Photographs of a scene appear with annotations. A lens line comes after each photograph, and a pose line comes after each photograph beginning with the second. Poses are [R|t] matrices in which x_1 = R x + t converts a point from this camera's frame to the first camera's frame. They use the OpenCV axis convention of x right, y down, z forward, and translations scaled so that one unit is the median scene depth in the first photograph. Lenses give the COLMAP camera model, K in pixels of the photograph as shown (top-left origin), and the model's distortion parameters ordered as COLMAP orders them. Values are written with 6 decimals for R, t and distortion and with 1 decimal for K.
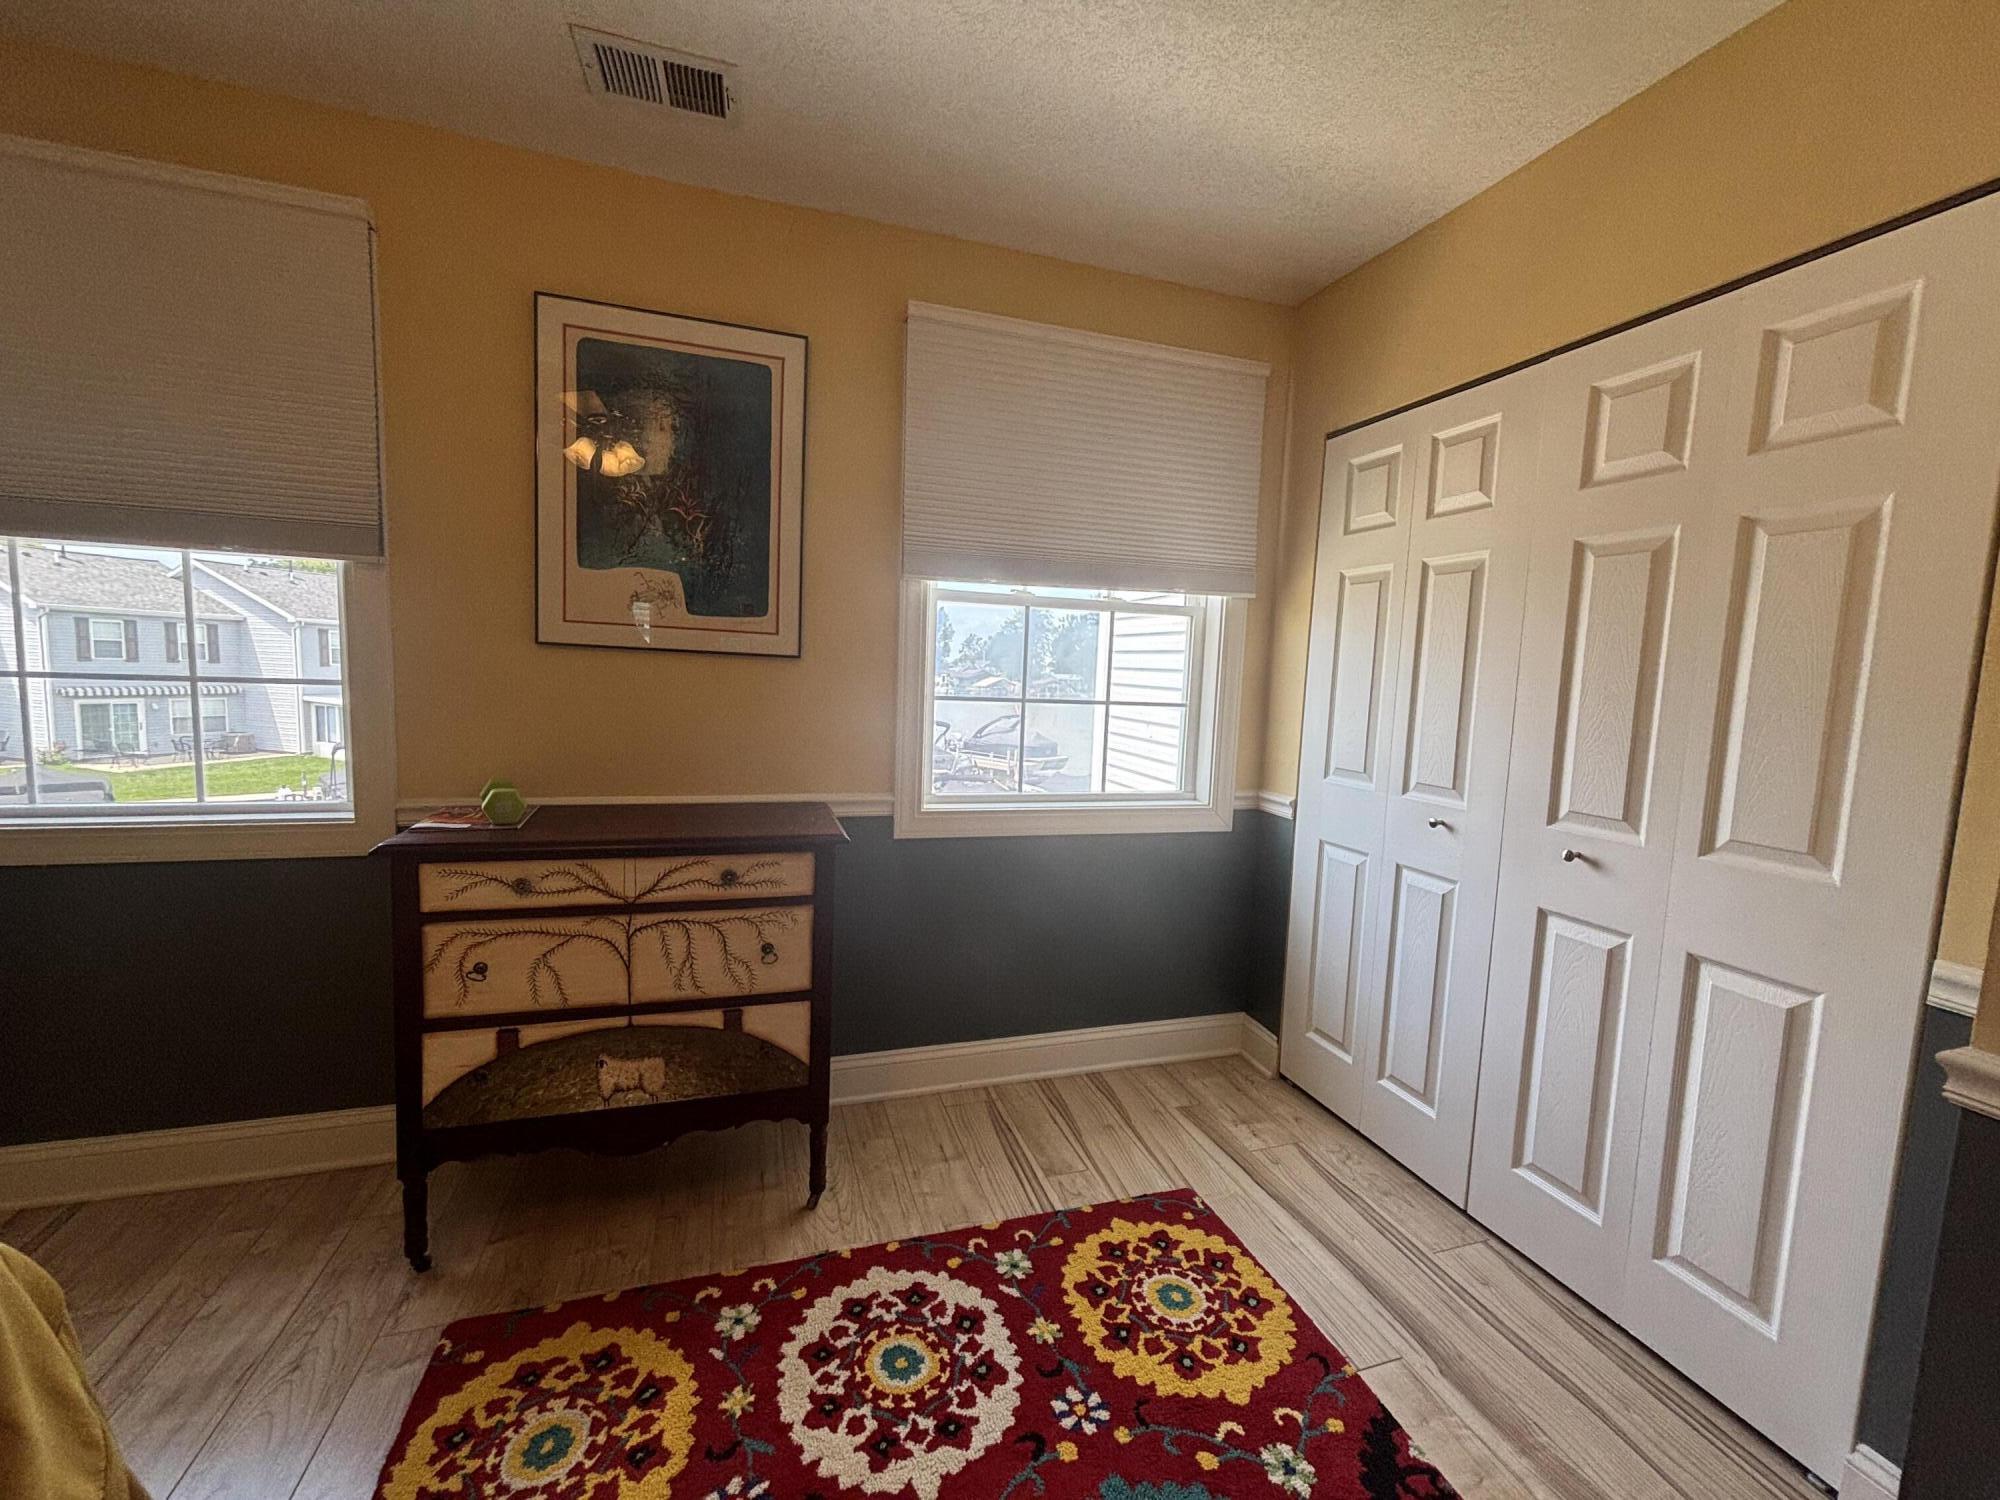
lens RADIAL K [[796.3, 0, 993.9], [0, 796.3, 767.2], [0, 0, 1]] dist [-0.003565, 0.004295]
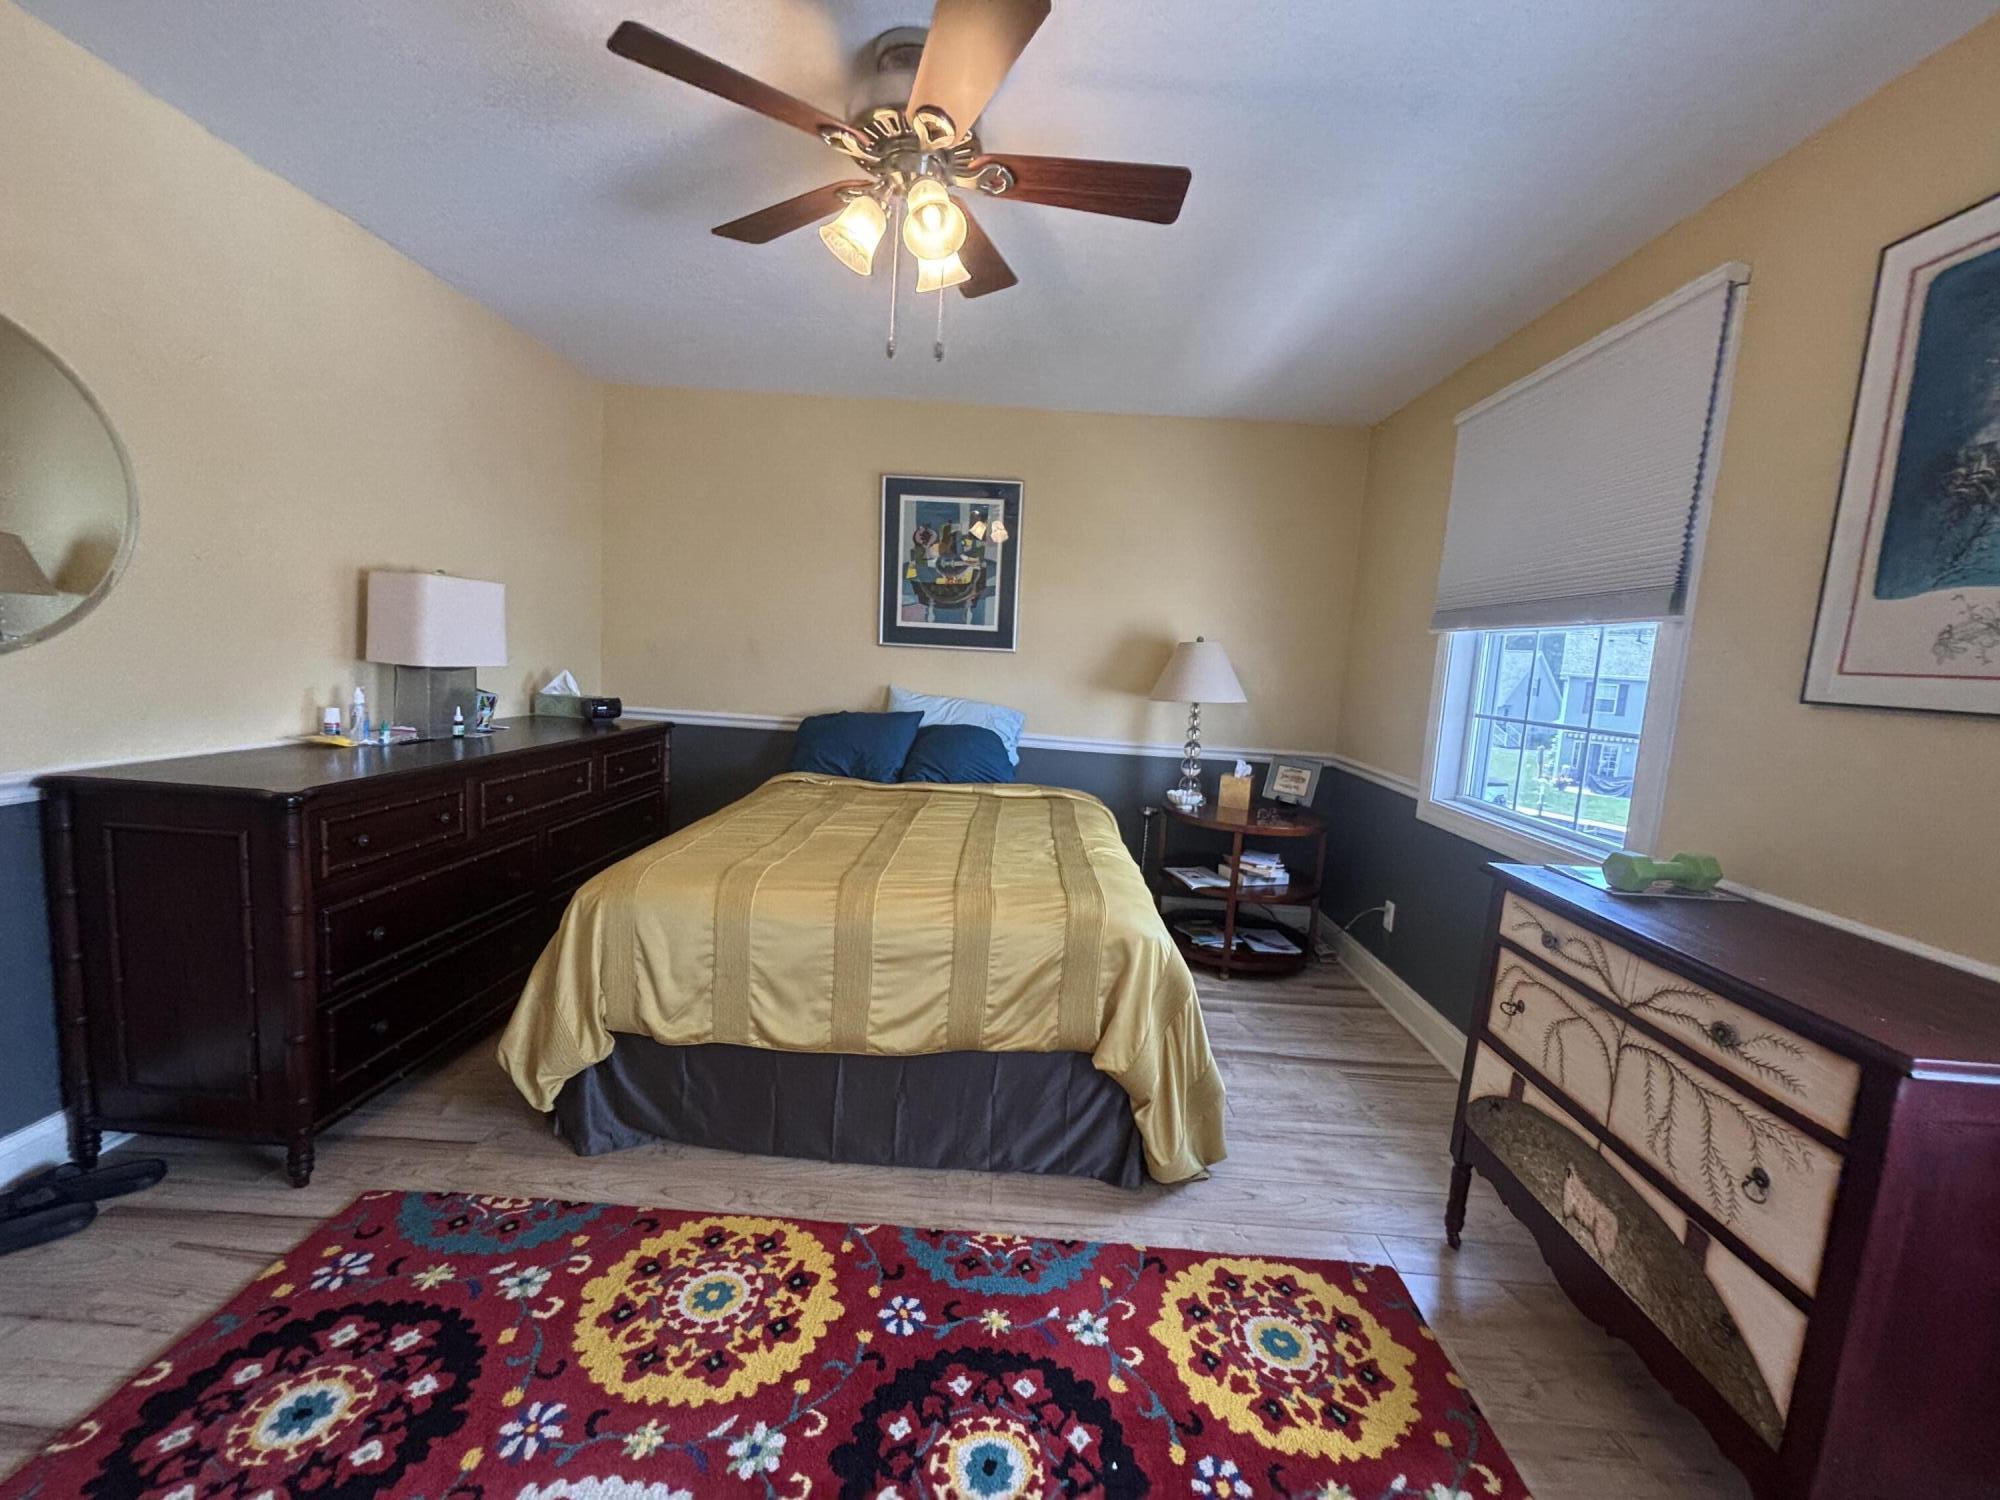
lens RADIAL K [[808.1, 0, 1005.3], [0, 808.1, 749.4], [0, 0, 1]] dist [-0.002325, 0.005823]
pose [[-0.326795, 0.054732, -0.943509, 0.545900], [-0.180405, 0.976352, 0.119122, -0.076266], [0.927717, 0.209142, -0.309193, 0.644681]]
